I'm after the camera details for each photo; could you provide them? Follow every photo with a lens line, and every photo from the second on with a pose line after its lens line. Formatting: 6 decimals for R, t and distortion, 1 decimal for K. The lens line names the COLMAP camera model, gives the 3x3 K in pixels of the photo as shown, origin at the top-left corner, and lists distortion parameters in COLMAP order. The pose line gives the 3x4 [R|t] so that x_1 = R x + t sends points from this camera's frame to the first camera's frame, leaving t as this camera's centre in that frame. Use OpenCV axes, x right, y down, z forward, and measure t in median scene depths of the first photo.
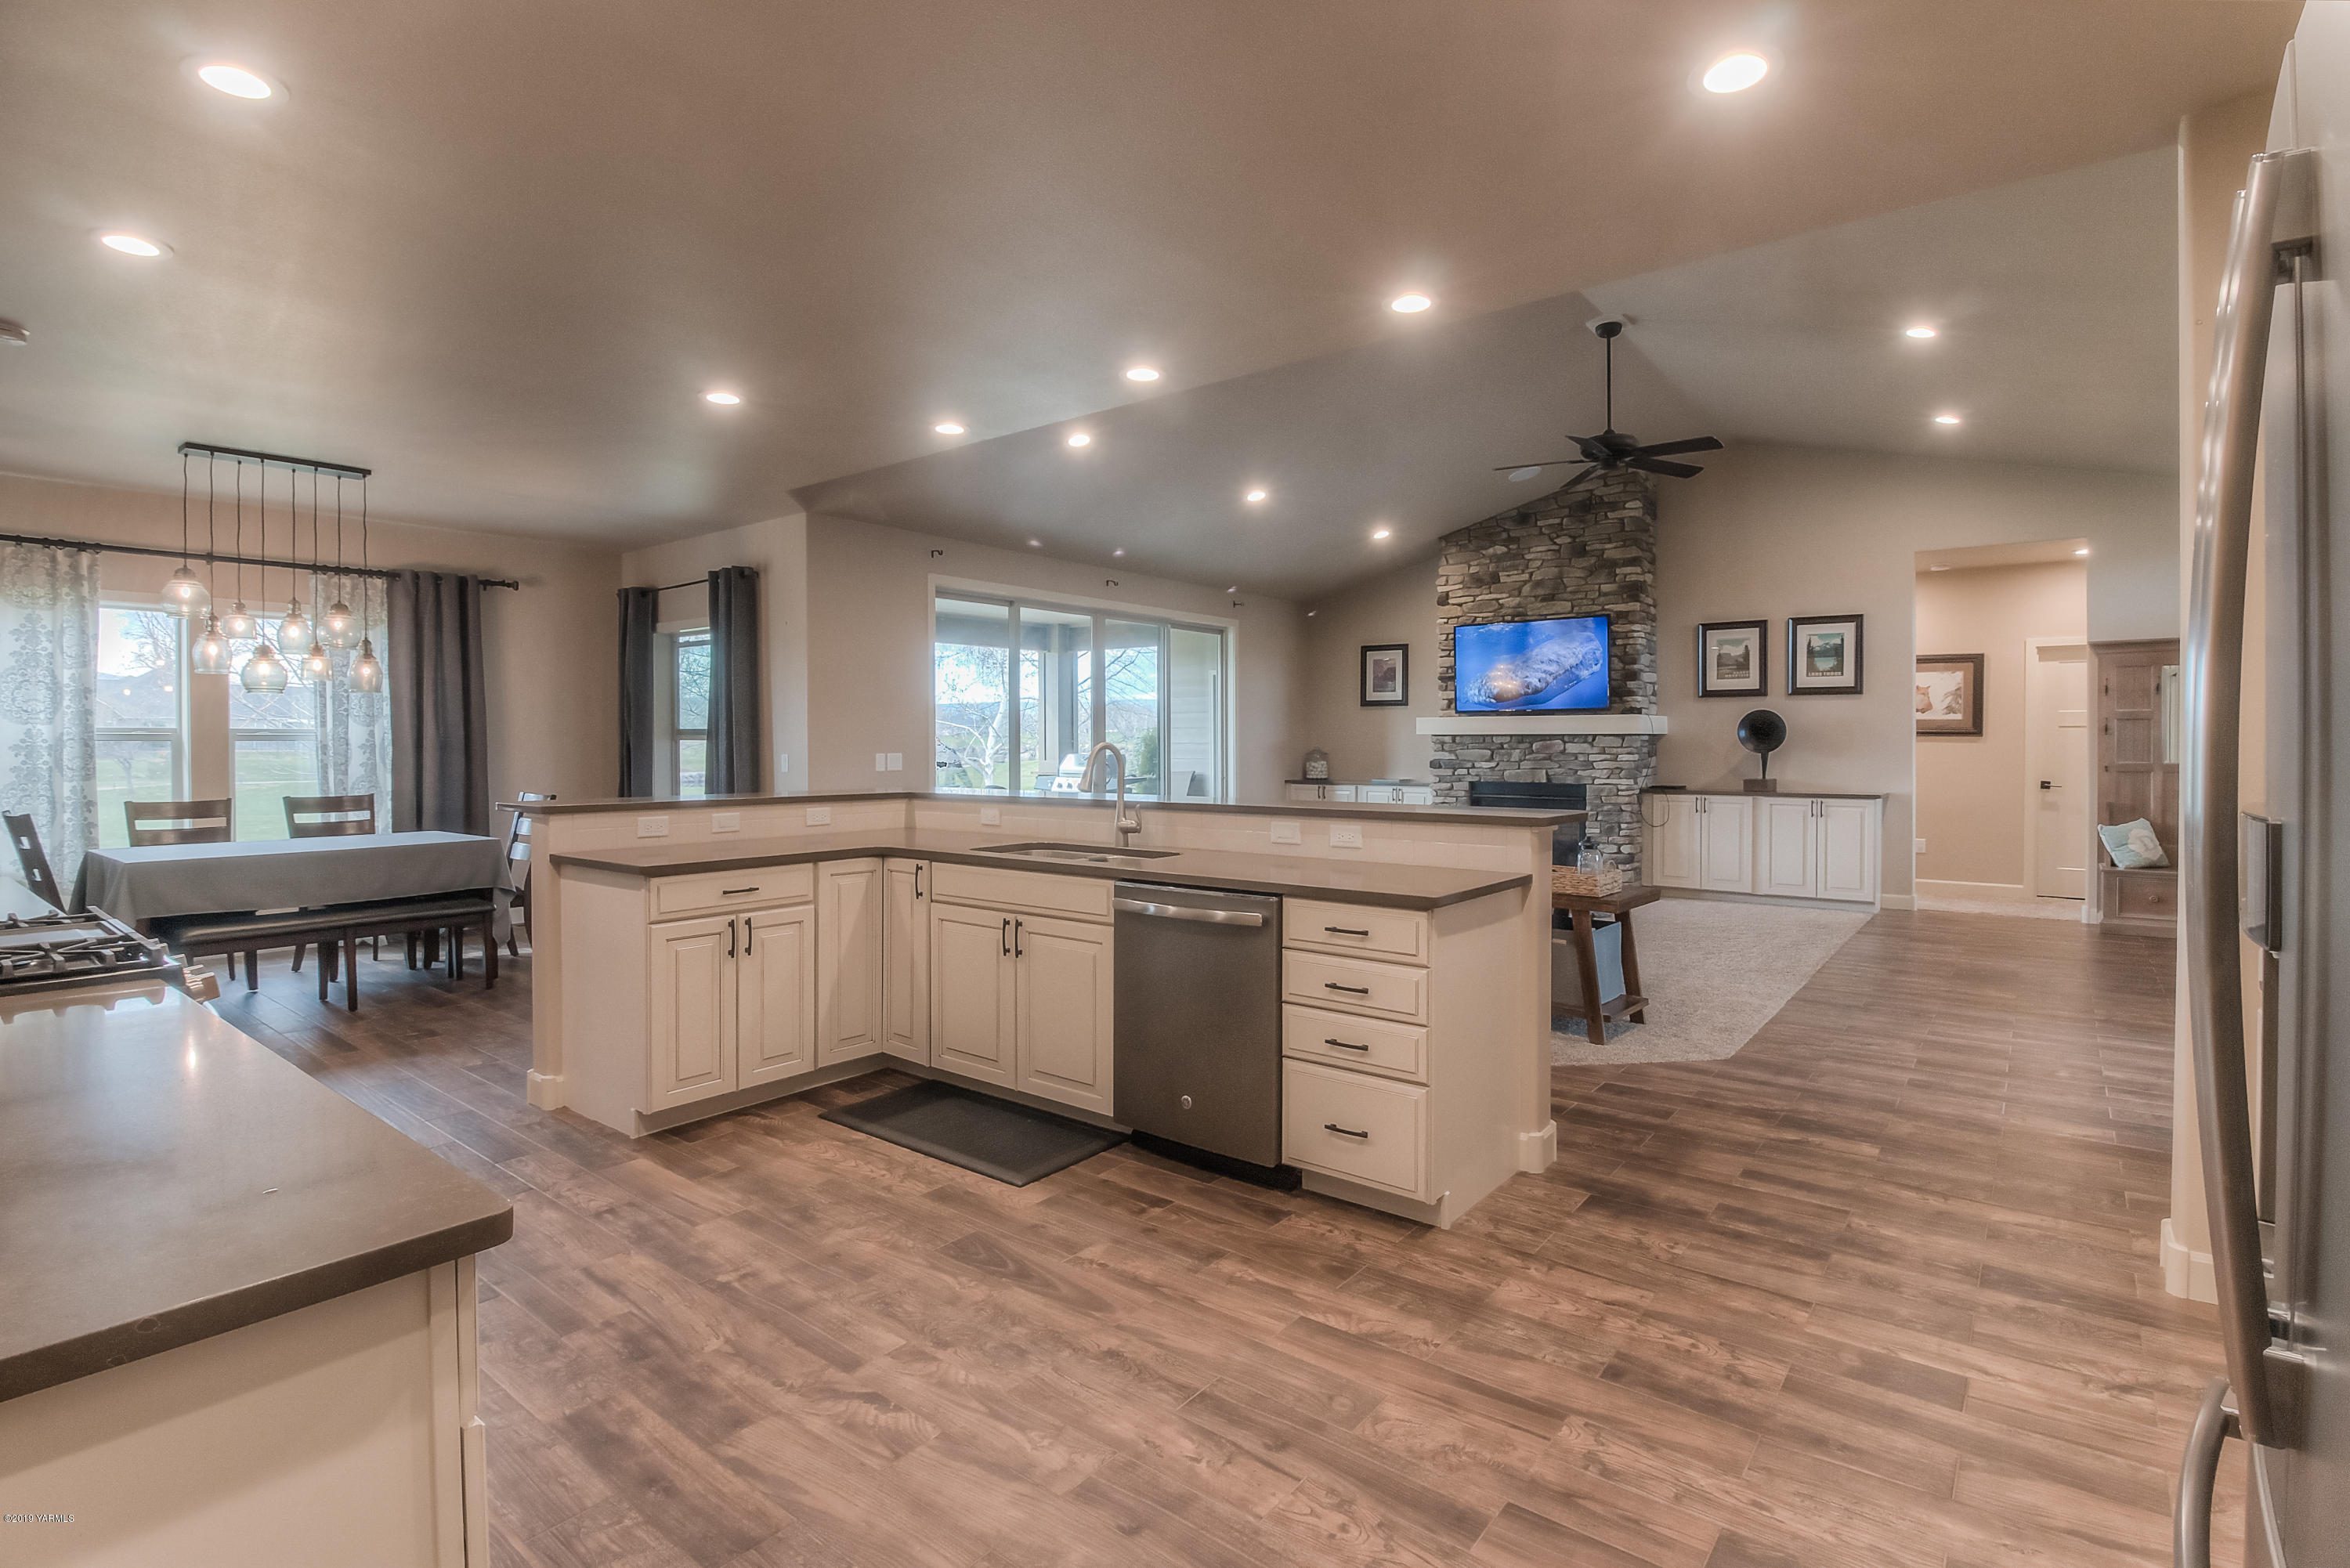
lens RADIAL K [[1097.0, 0, 1176.5], [0, 1097.0, 760.4], [0, 0, 1]] dist [-0.003726, -0.000517]
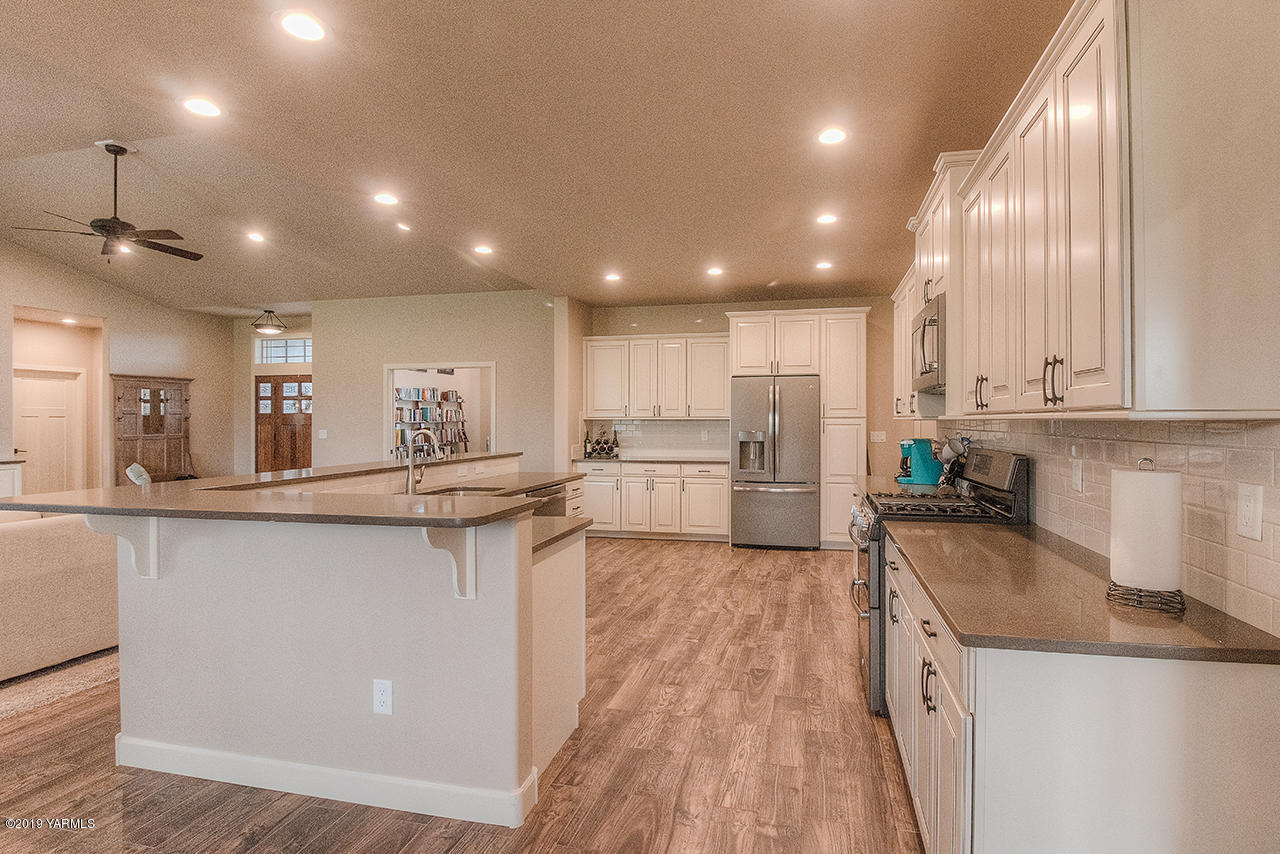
lens RADIAL K [[612.5, 0, 693.4], [0, 612.5, 419.0], [0, 0, 1]] dist [-0.001331, -0.009835]
pose [[-0.454303, 0.002803, 0.890843, -0.491179], [0.016926, 0.999842, 0.005486, -0.013966], [-0.890687, 0.017570, -0.454278, 0.481815]]
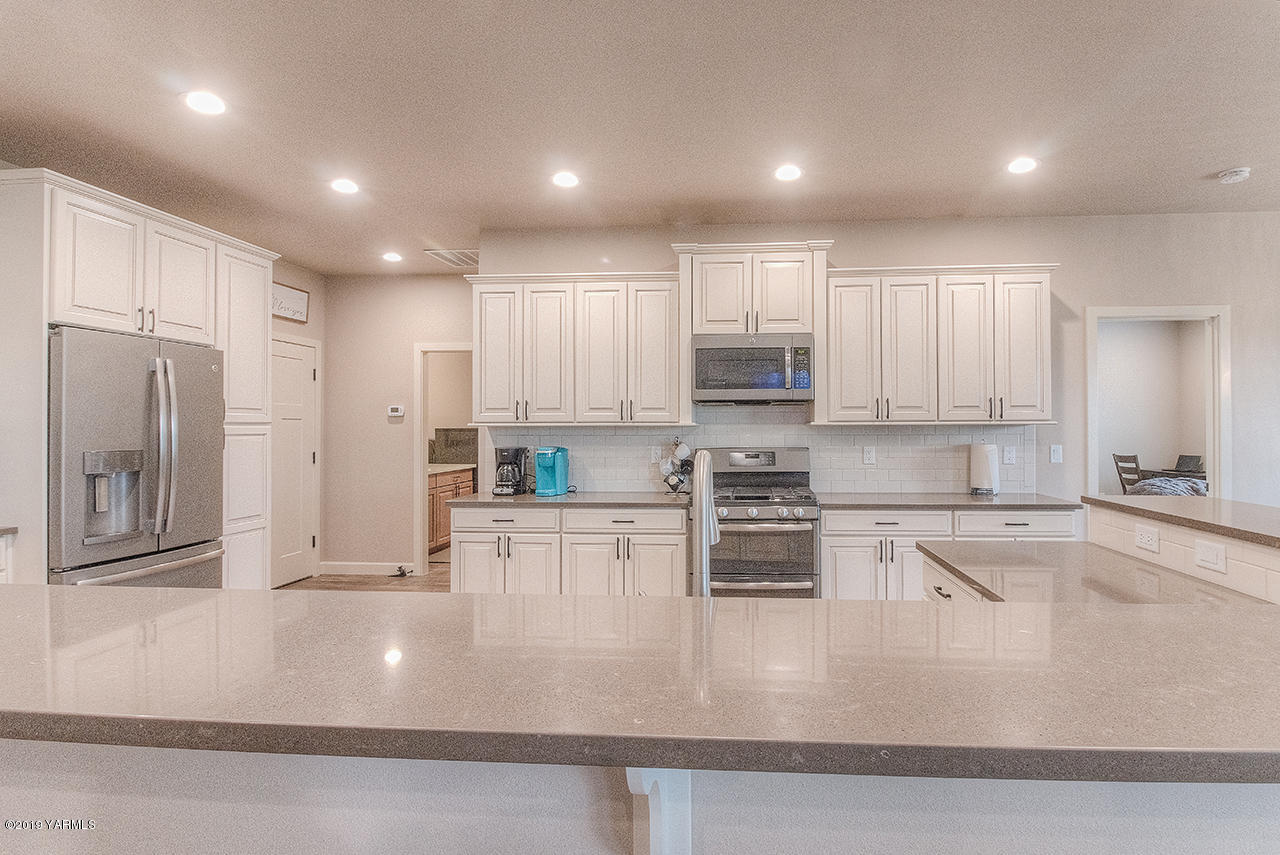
lens RADIAL K [[648.6, 0, 699.8], [0, 648.6, 427.5], [0, 0, 1]] dist [-0.004386, -0.001146]
pose [[-0.826630, 0.000967, -0.562745, 0.042739], [-0.006816, 0.999908, 0.011731, -0.012941], [0.562705, 0.013533, -0.826547, 0.557766]]
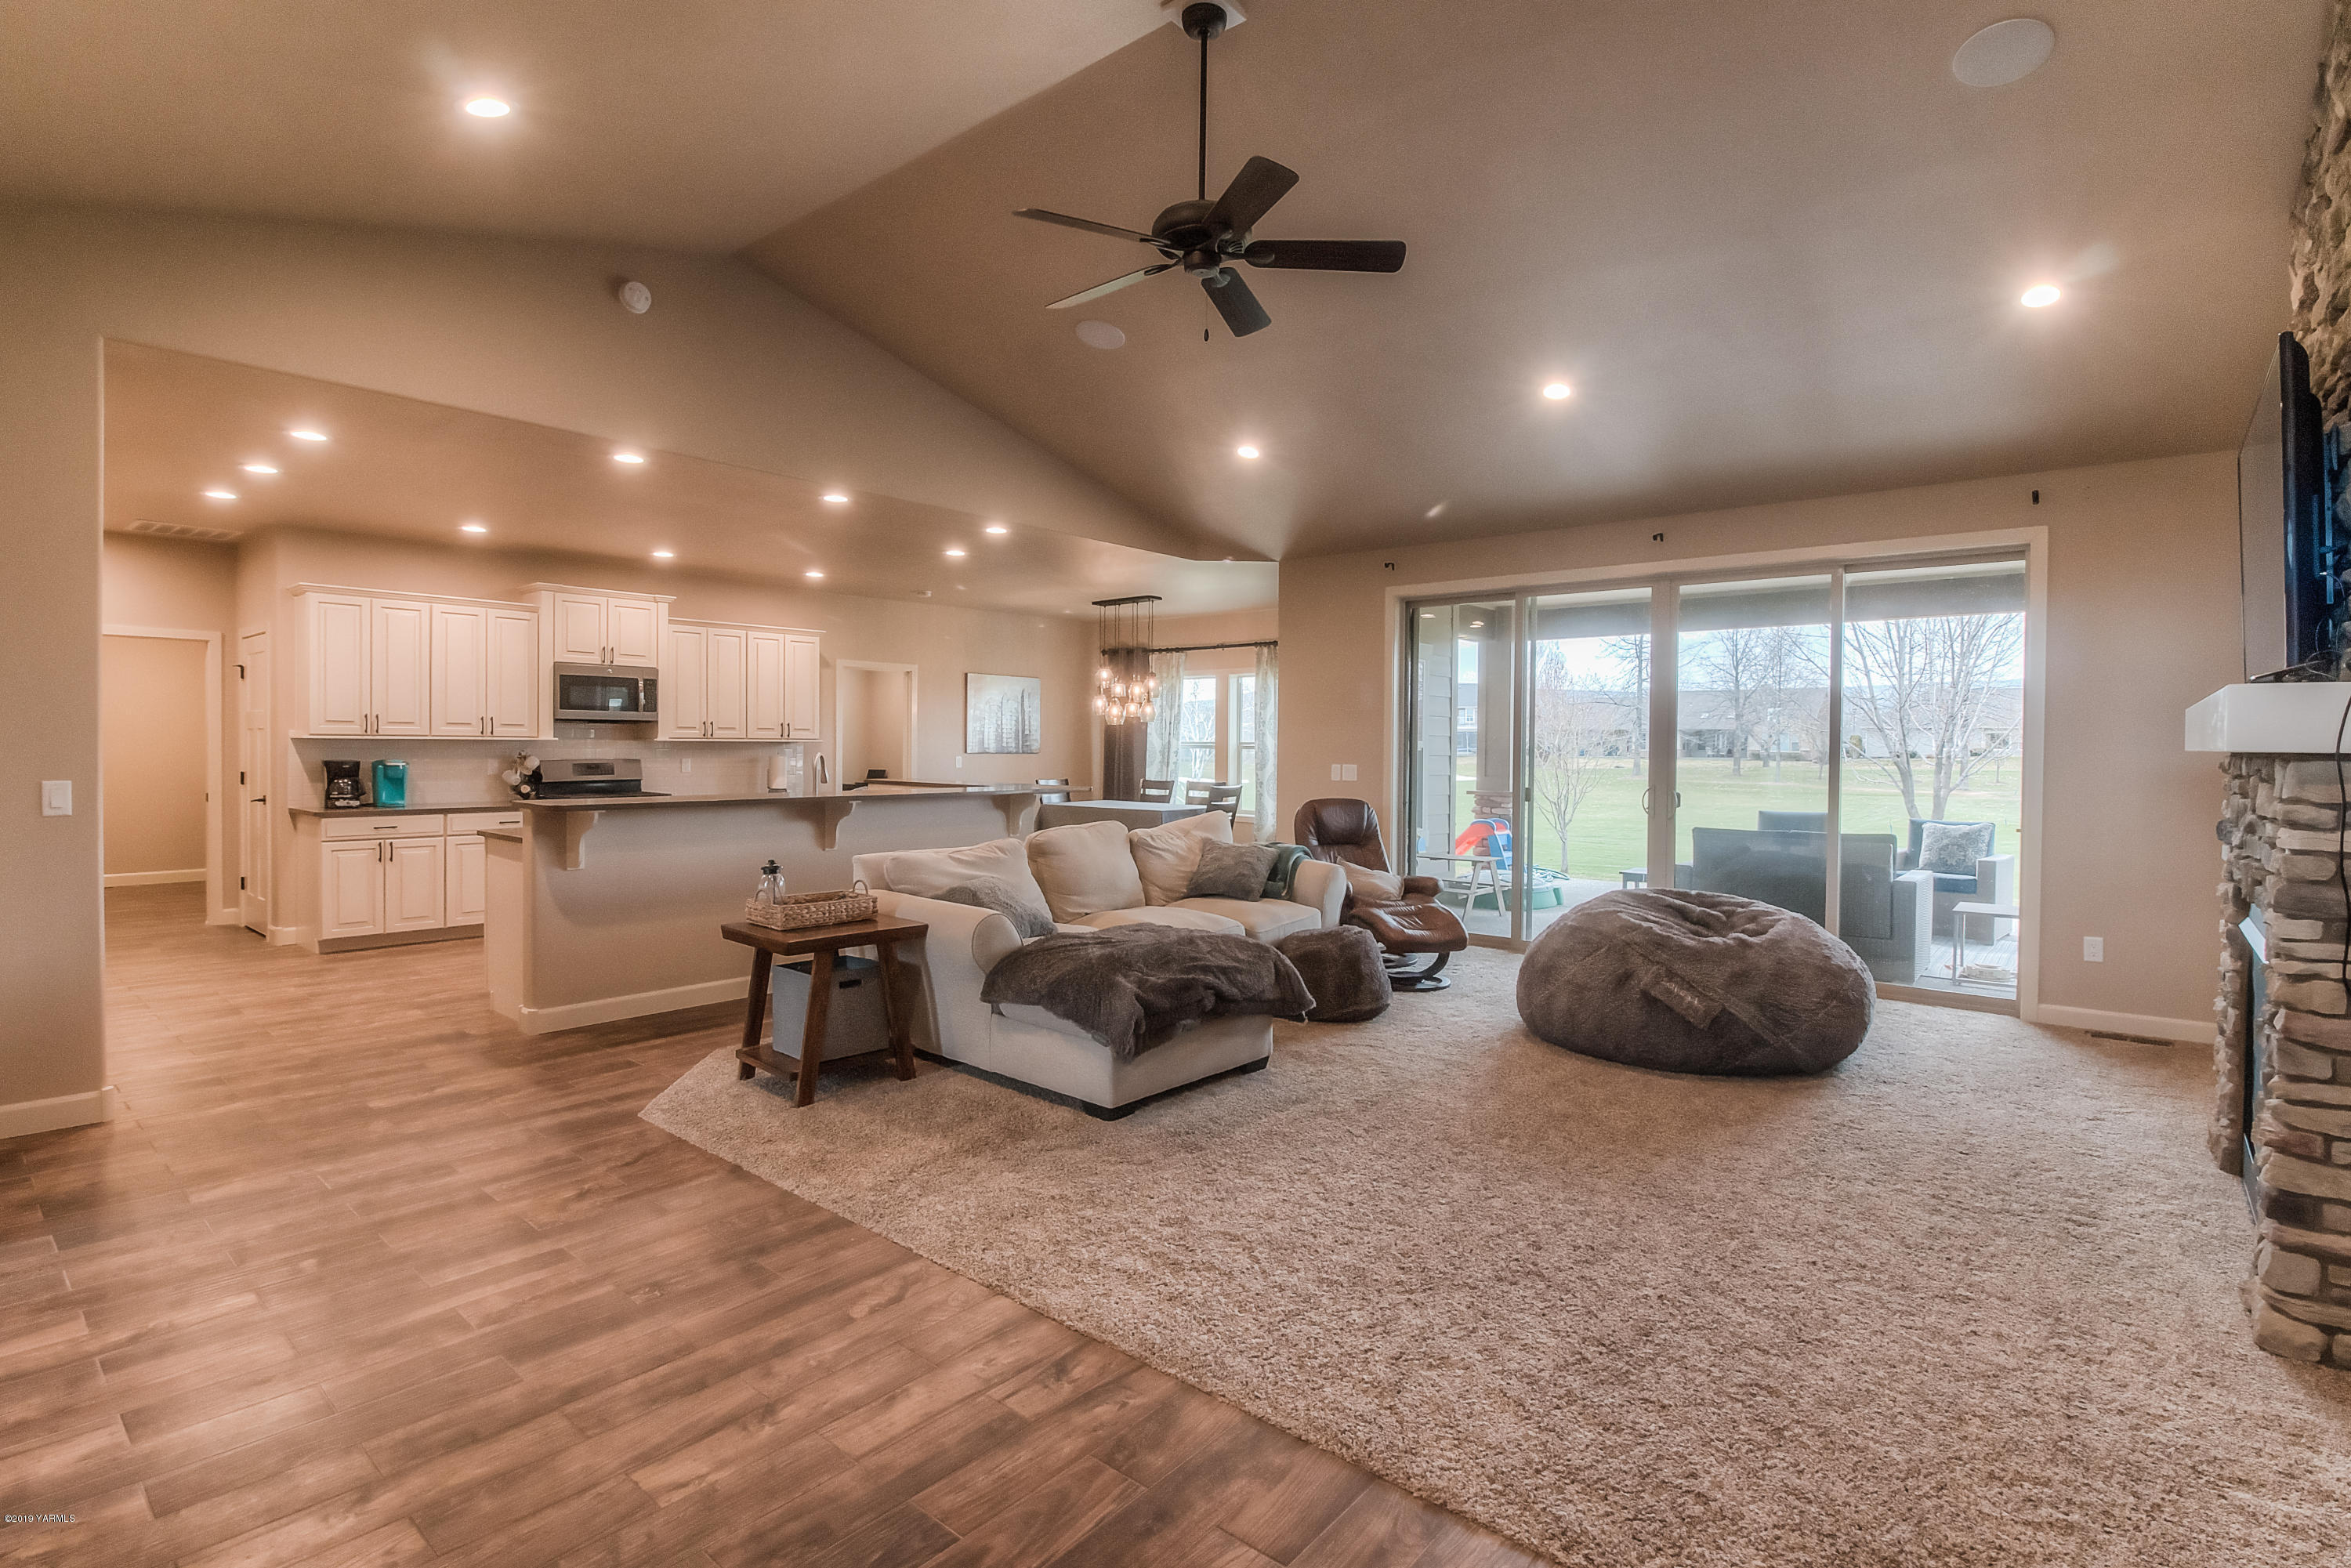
lens RADIAL K [[1110.9, 0, 1200.5], [0, 1110.9, 748.0], [0, 0, 1]] dist [-0.002880, -0.000560]
pose [[-0.015014, 0.001780, -0.999886, 0.684367], [-0.024577, 0.999696, 0.002149, -0.017574], [0.999585, 0.024606, -0.014966, 0.719011]]
